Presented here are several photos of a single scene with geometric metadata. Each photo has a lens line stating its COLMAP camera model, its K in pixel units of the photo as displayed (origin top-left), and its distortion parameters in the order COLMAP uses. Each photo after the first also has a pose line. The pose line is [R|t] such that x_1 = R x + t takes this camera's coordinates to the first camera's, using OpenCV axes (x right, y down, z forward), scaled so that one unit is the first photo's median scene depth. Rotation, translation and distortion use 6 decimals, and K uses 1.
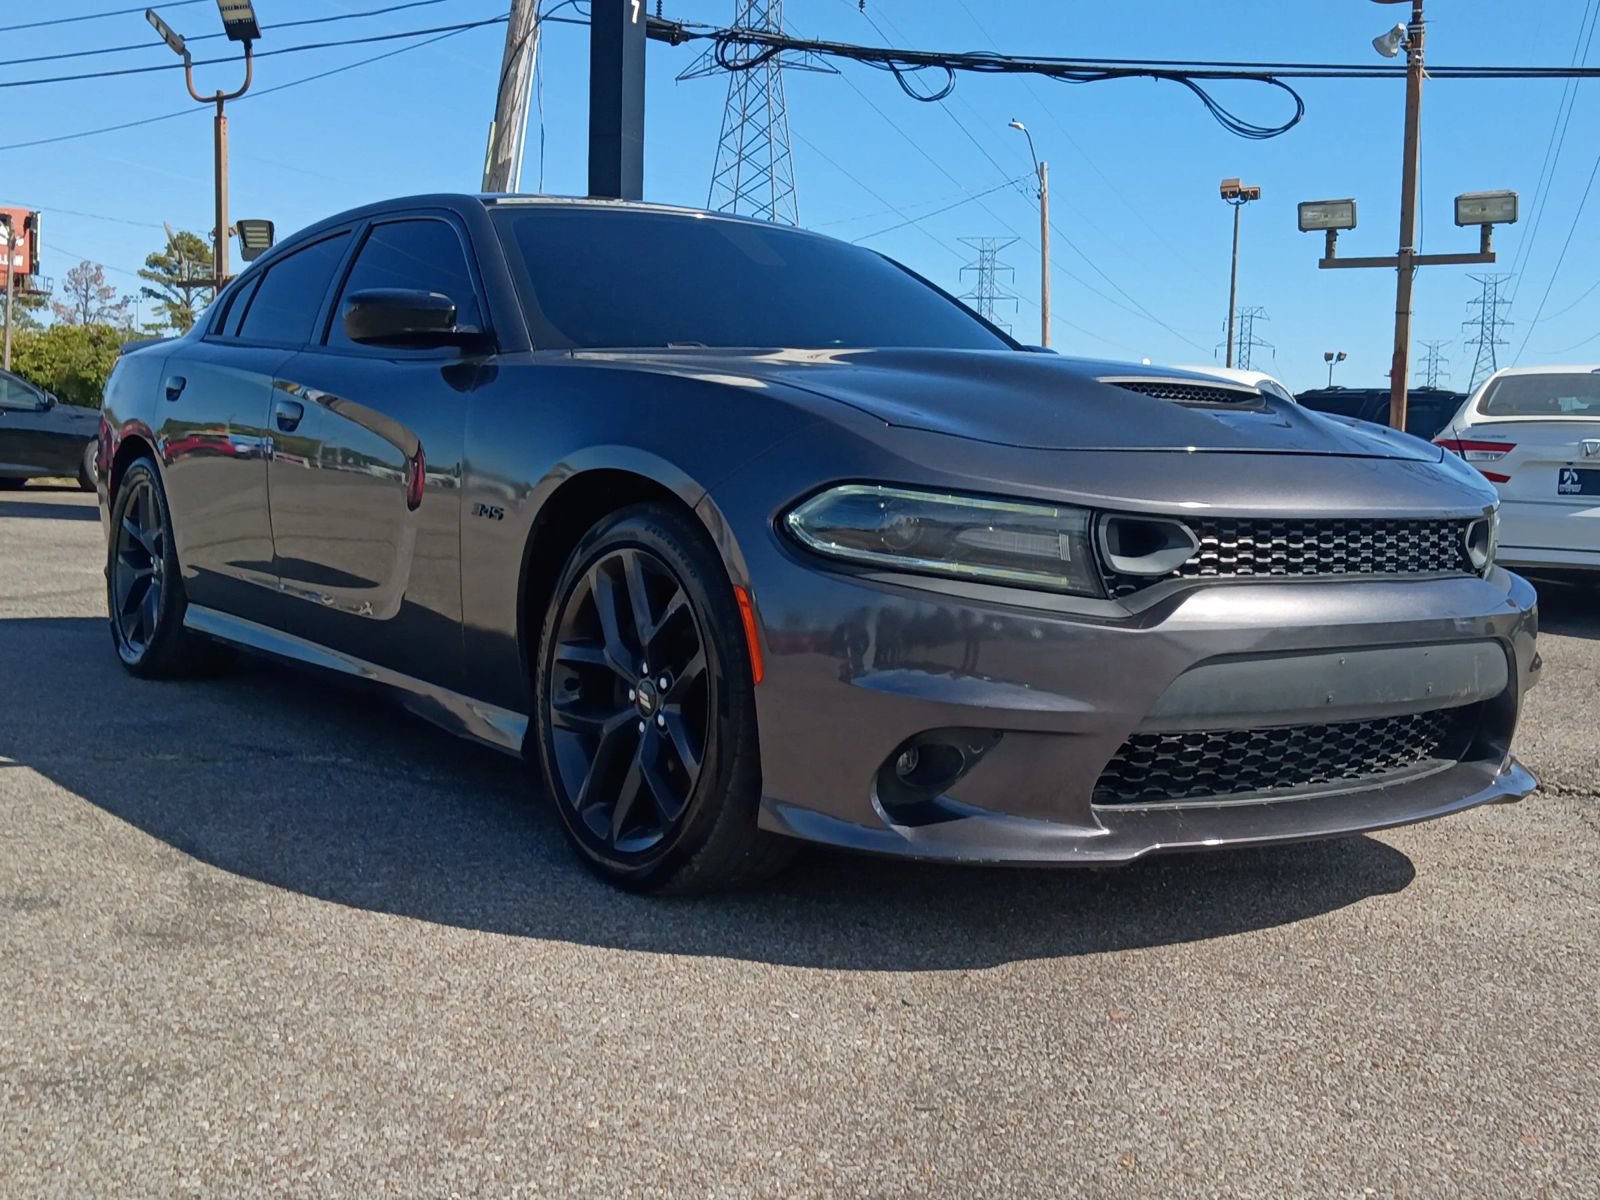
lens RADIAL K [[1847.7, 0, 847.6], [0, 1847.7, 598.5], [0, 0, 1]] dist [0.164011, -0.556192]
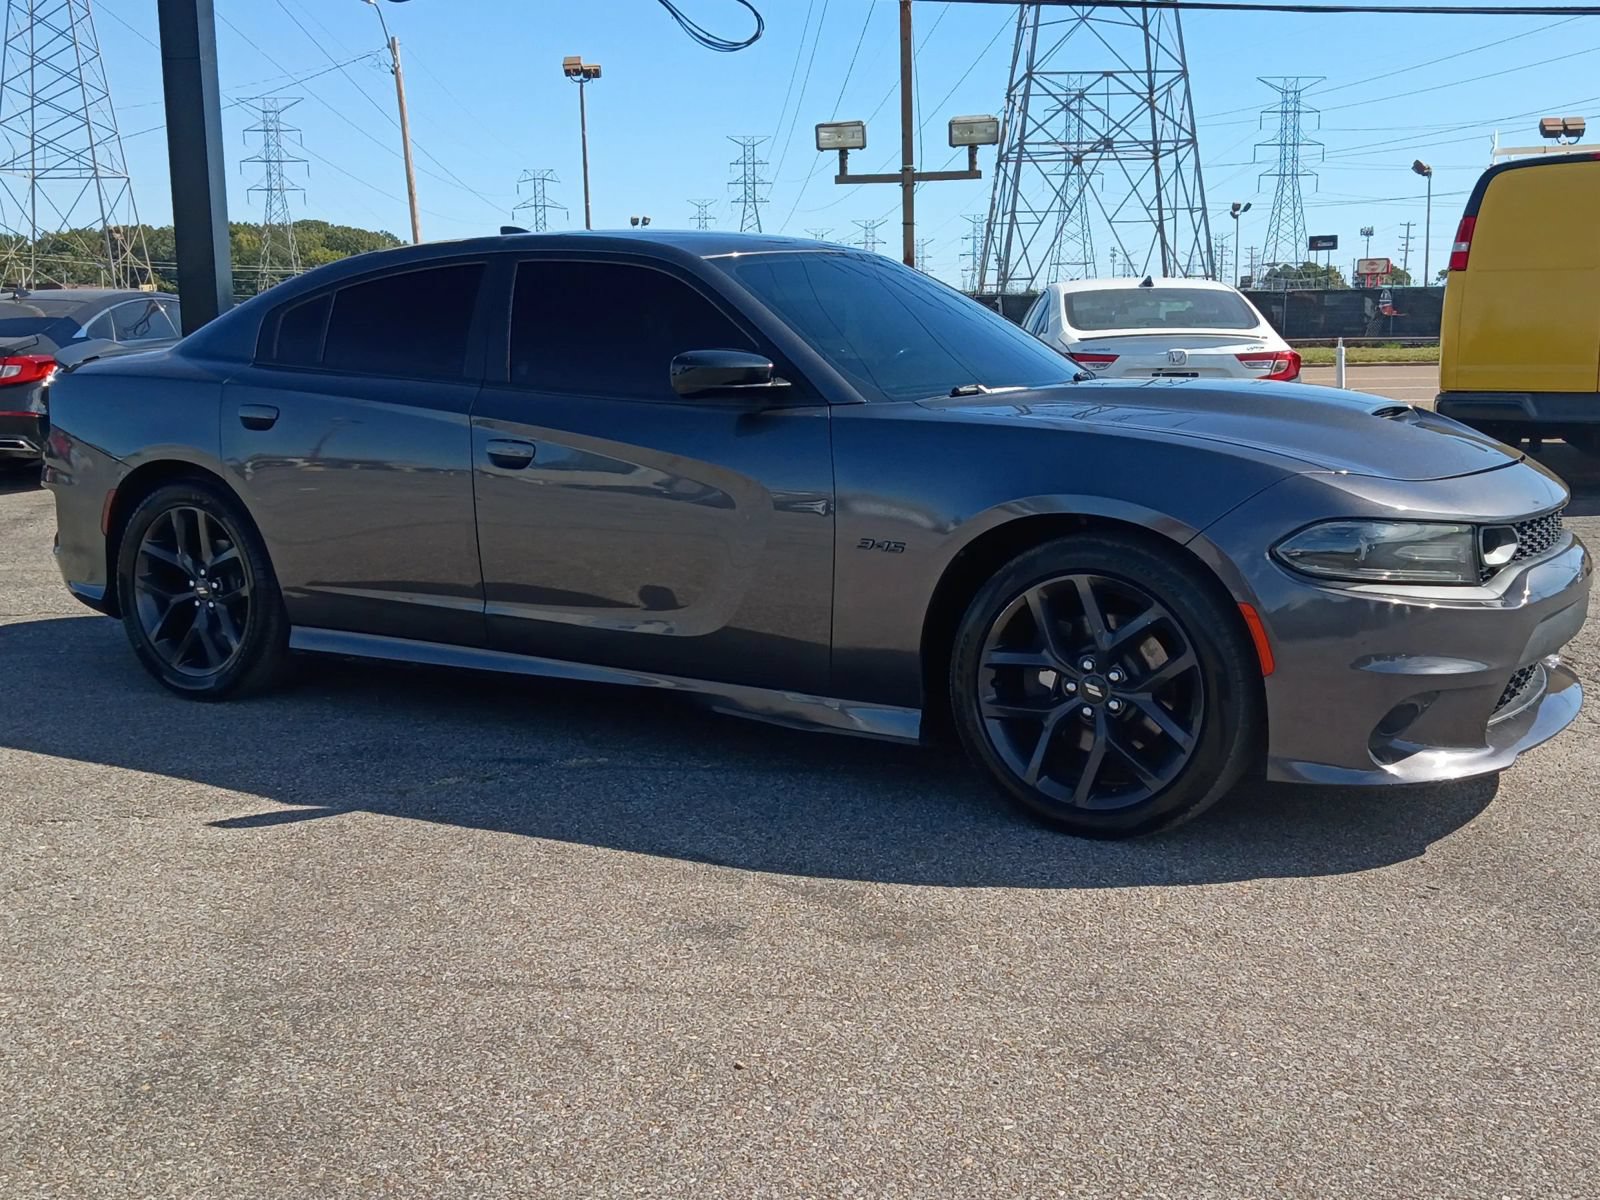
lens RADIAL K [[1827.7, 0, 826.2], [0, 1827.7, 605.3], [0, 0, 1]] dist [0.121917, -0.380419]
pose [[0.905421, -0.111126, 0.409713, -0.776780], [0.072305, 0.991397, 0.109108, -0.152414], [-0.418313, -0.069164, 0.905666, -0.063839]]
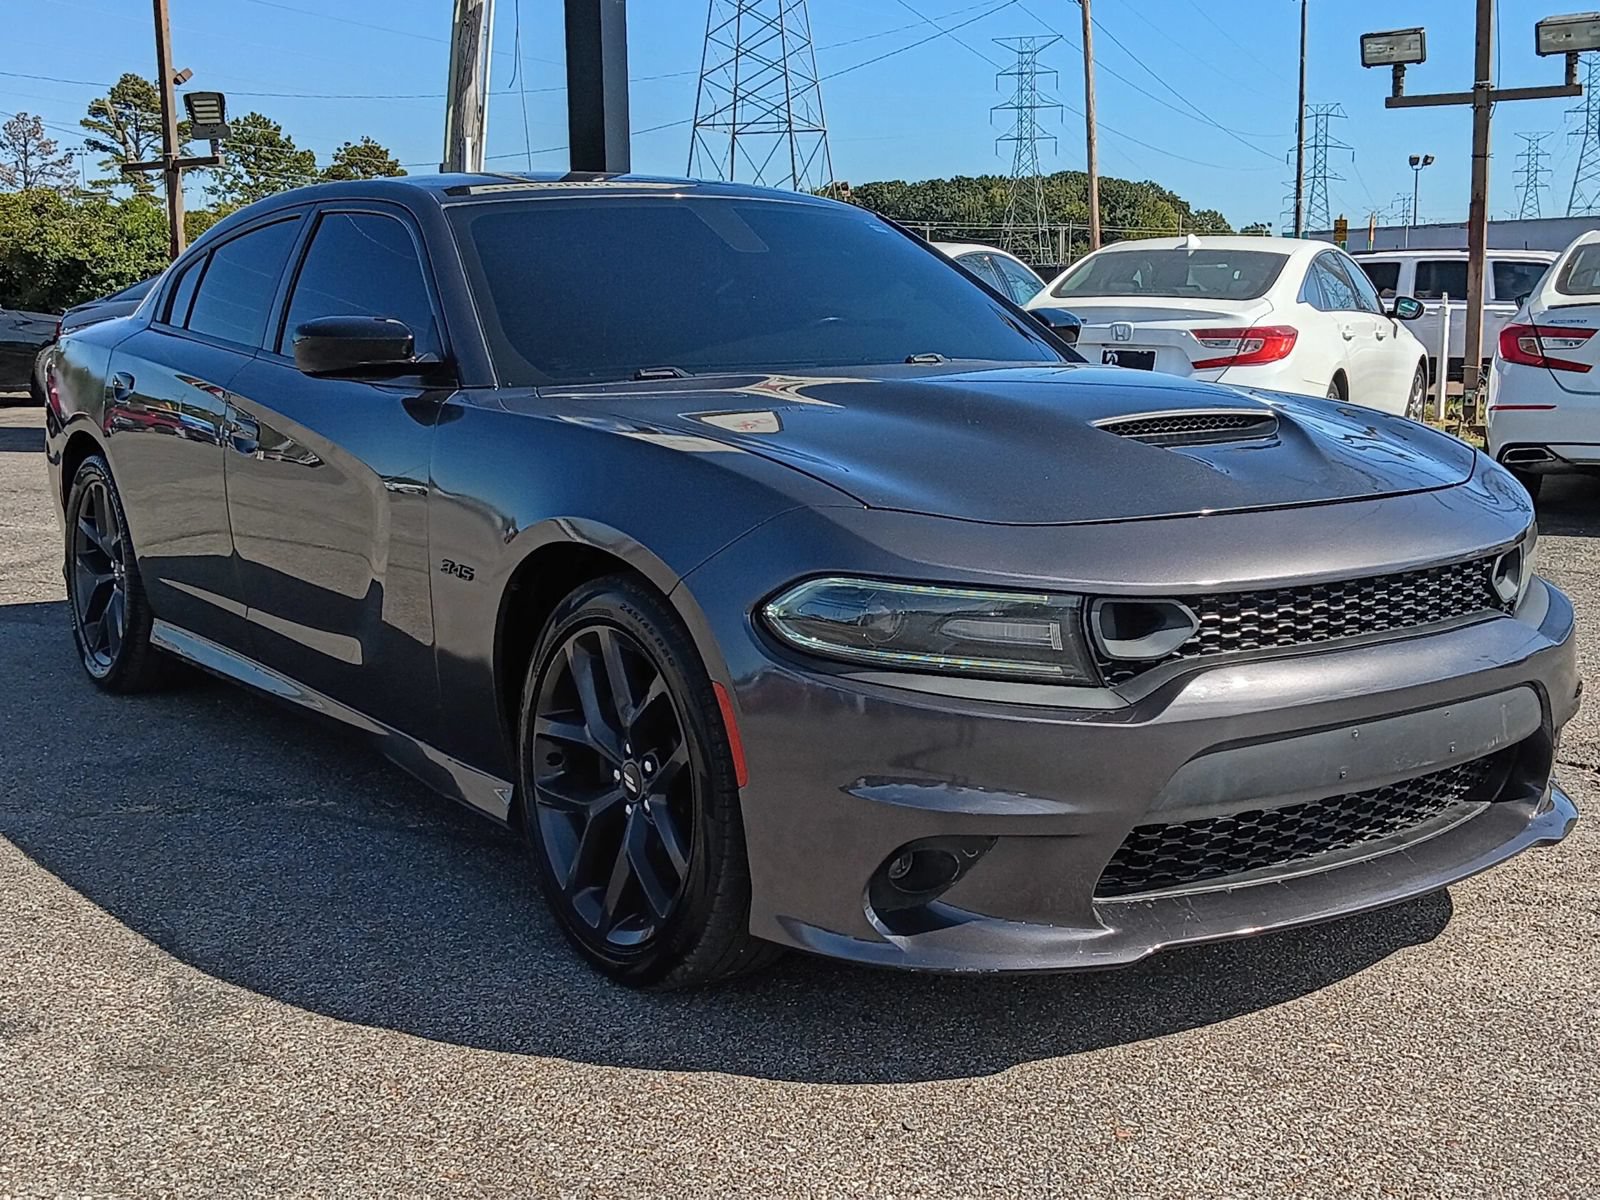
lens RADIAL K [[2052.1, 0, 853.0], [0, 2052.1, 594.7], [0, 0, 1]] dist [0.161129, -0.539146]
pose [[0.998801, -0.043658, -0.022142, 0.032252], [0.045300, 0.995760, 0.080059, -0.119376], [0.018553, -0.080966, 0.996544, -0.045009]]
